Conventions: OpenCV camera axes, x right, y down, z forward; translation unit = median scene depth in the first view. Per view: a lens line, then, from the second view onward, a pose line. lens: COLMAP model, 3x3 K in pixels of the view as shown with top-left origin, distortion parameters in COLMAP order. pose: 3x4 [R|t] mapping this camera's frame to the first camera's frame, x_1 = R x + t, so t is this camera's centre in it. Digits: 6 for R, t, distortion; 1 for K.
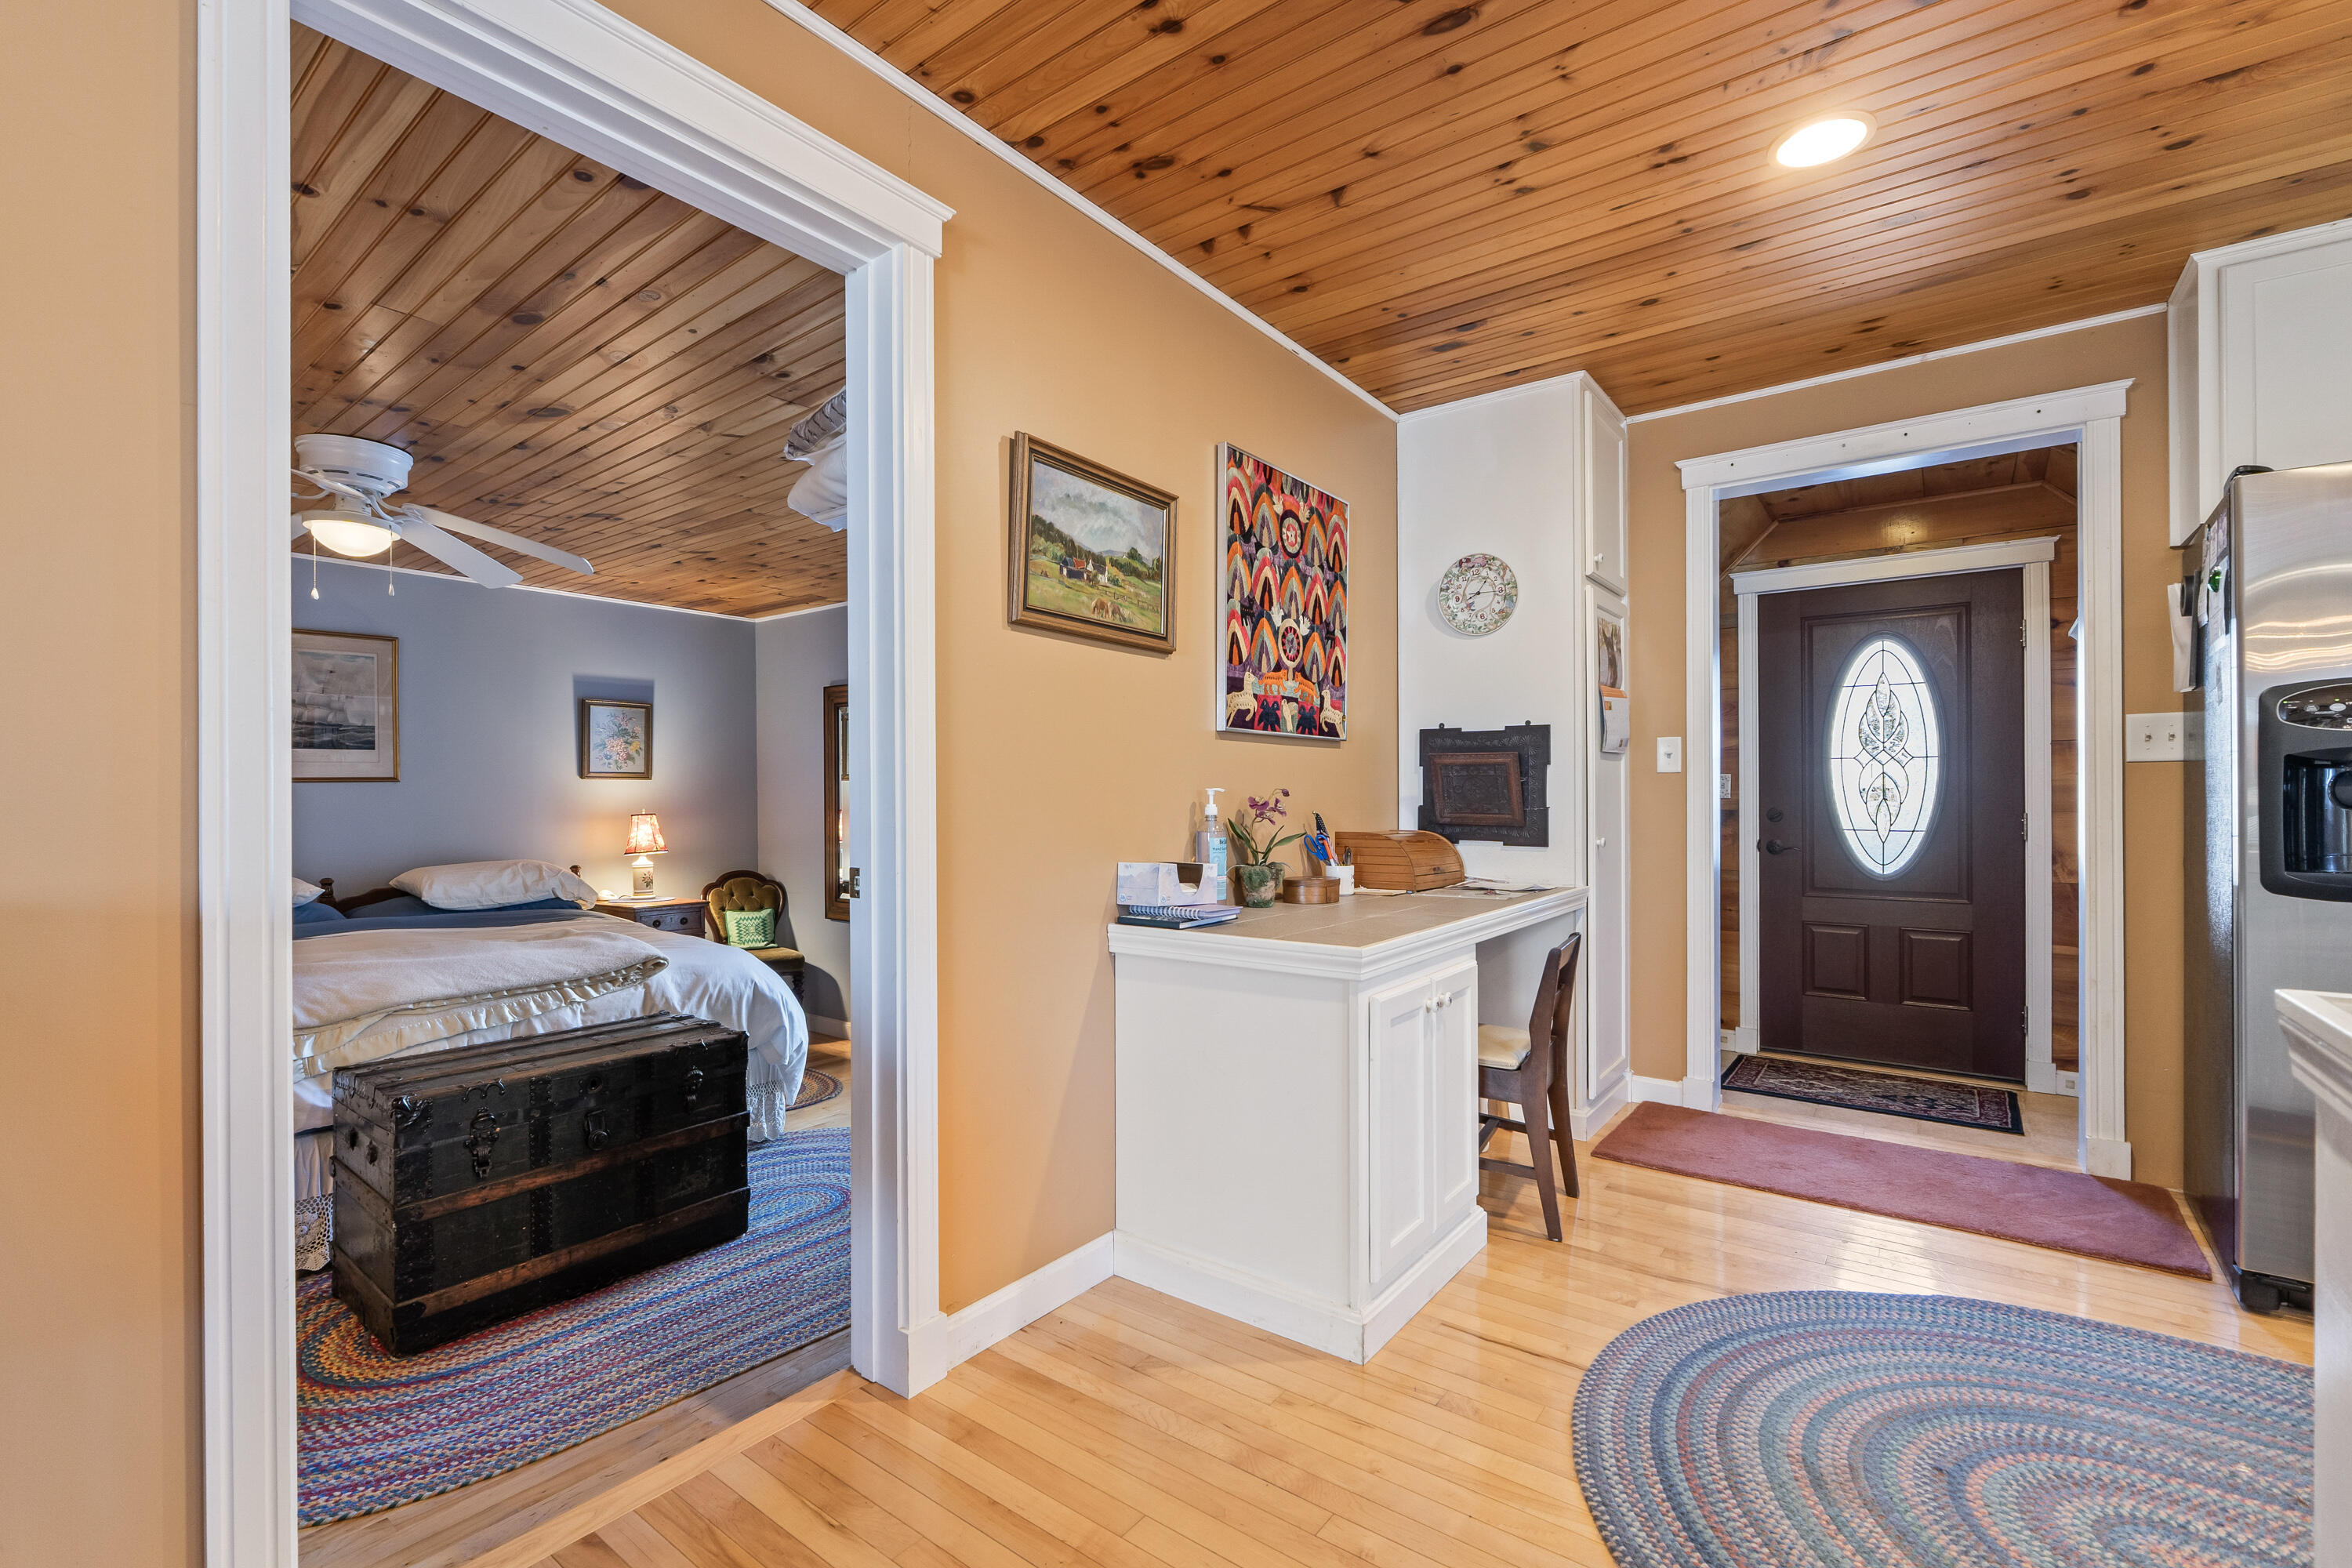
lens RADIAL K [[1012.4, 0, 1182.0], [0, 1012.4, 788.8], [0, 0, 1]] dist [-0.005300, -0.000730]
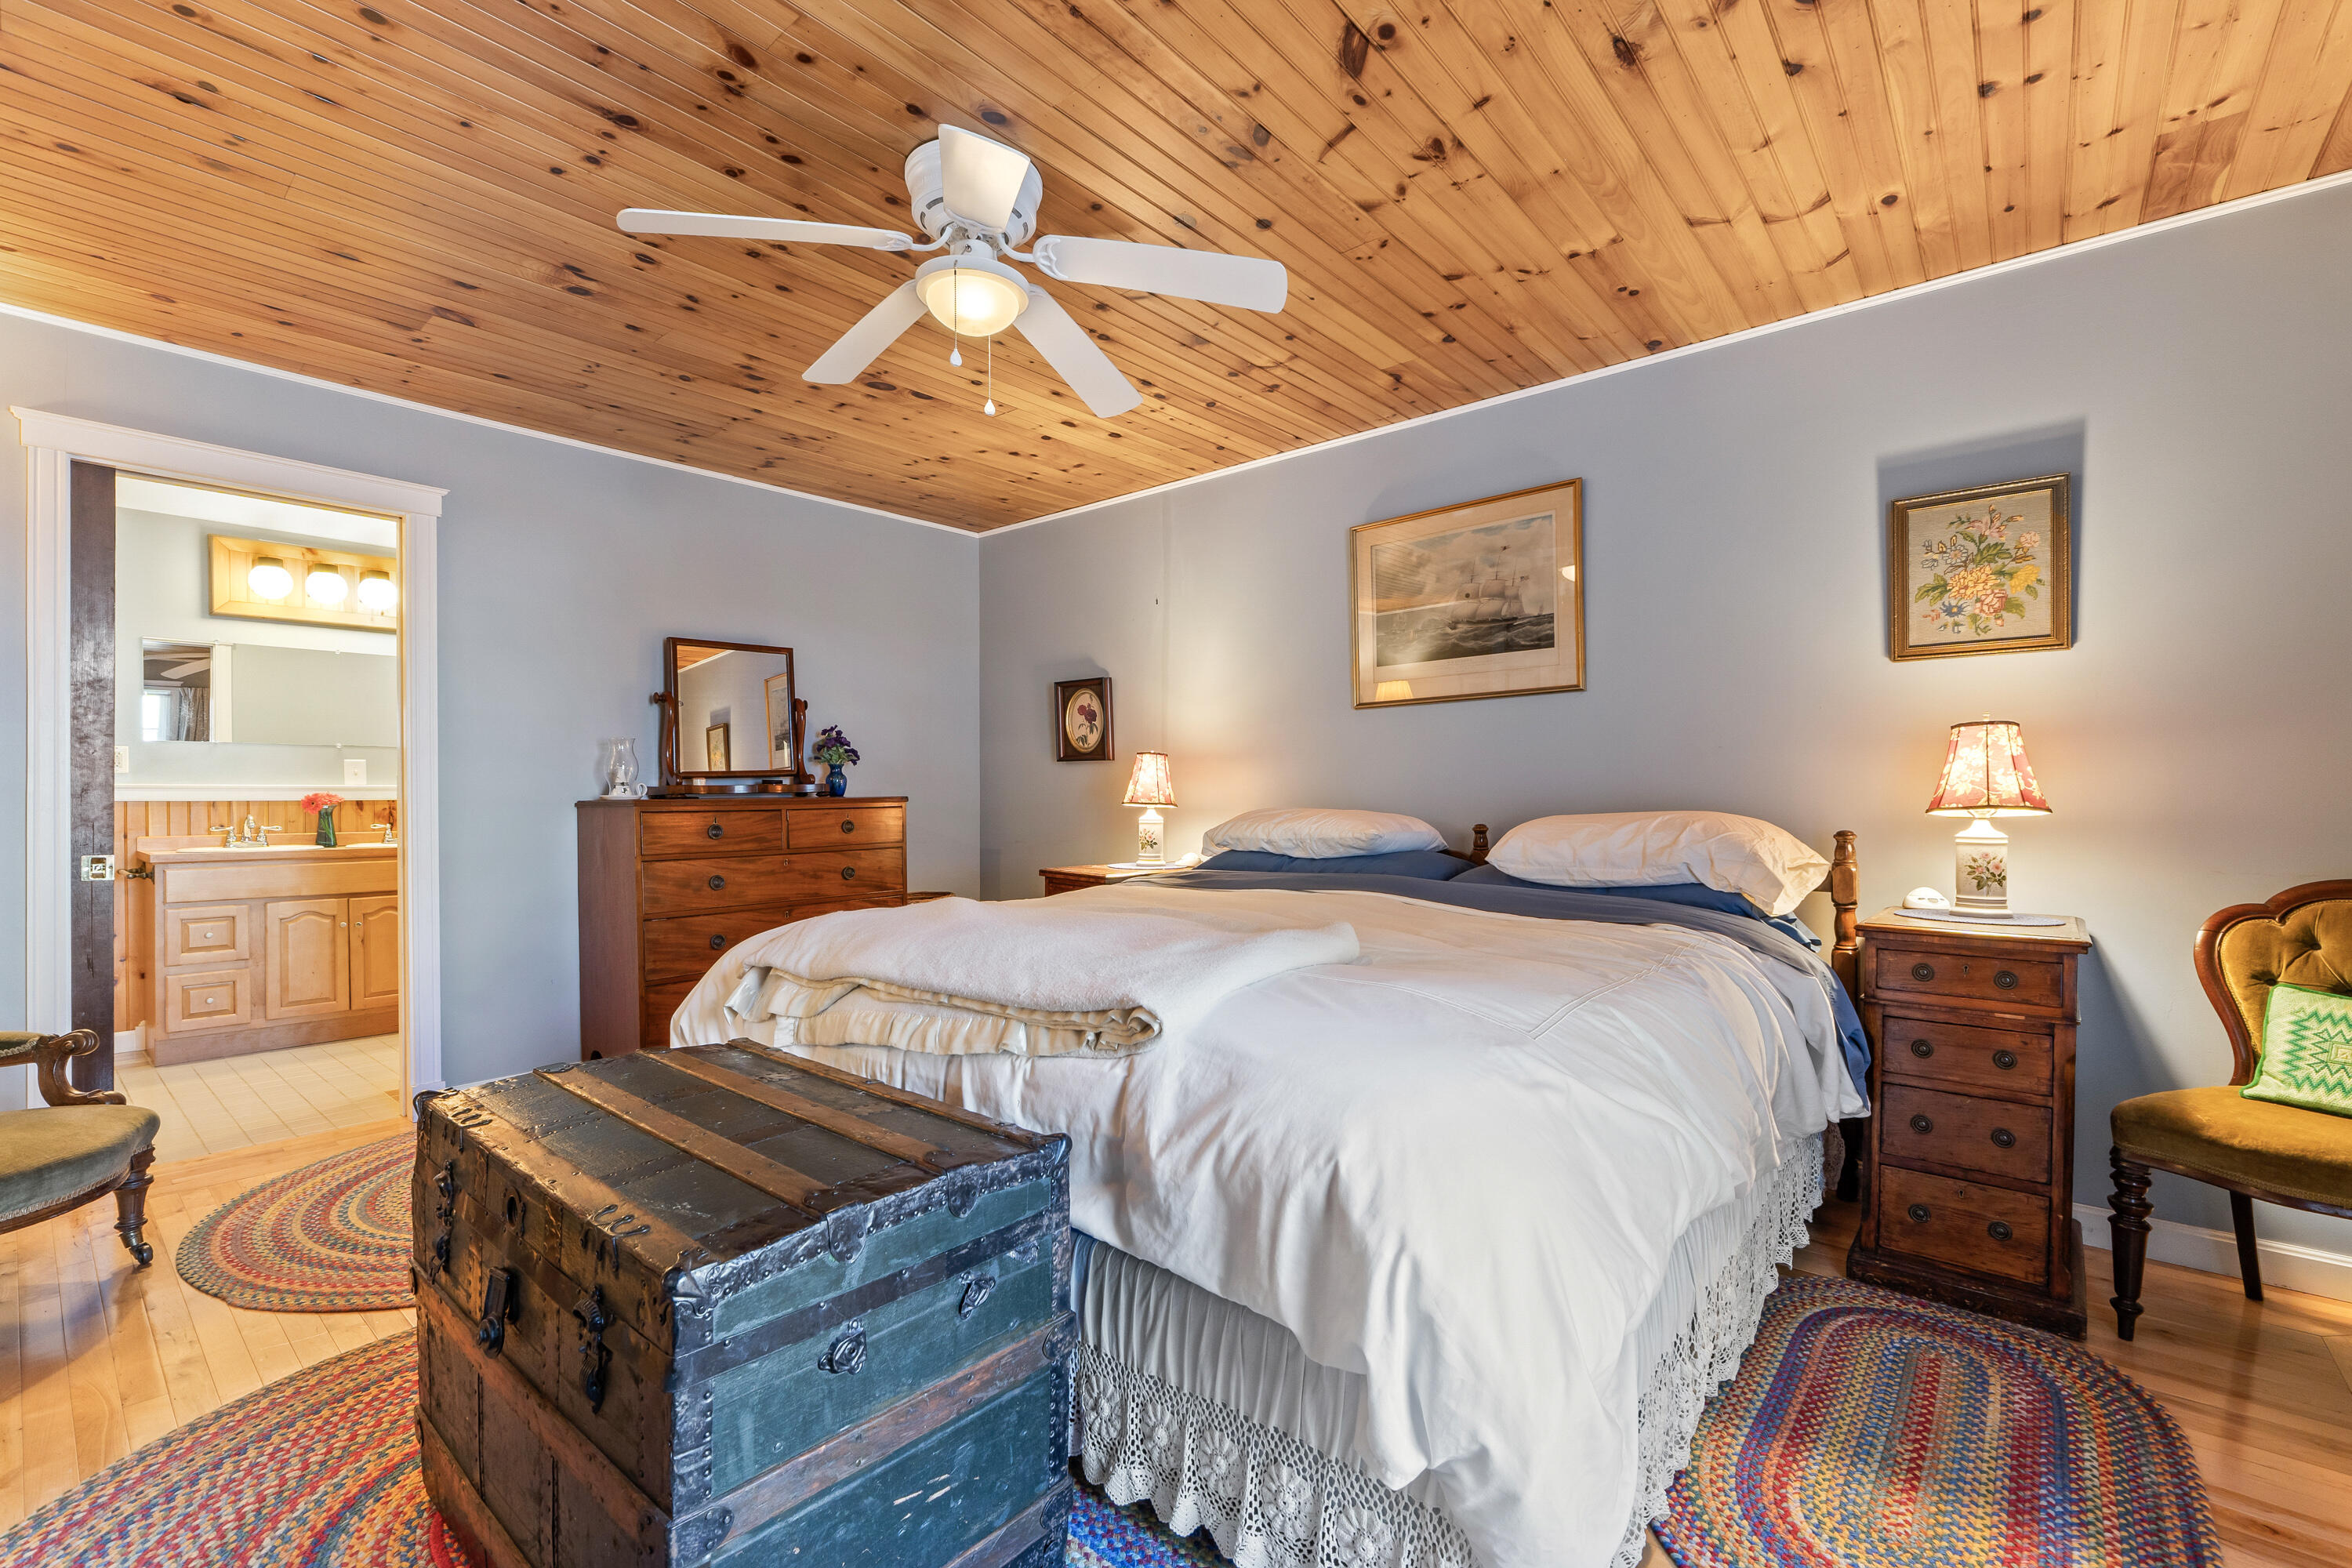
lens RADIAL K [[1012.4, 0, 1172.7], [0, 1012.4, 799.8], [0, 0, 1]] dist [-0.005300, -0.000730]
pose [[-0.059404, 0.004138, -0.998225, -0.074030], [0.008147, 0.999960, 0.003661, 0.053591], [0.998201, -0.007915, -0.059436, 0.671853]]
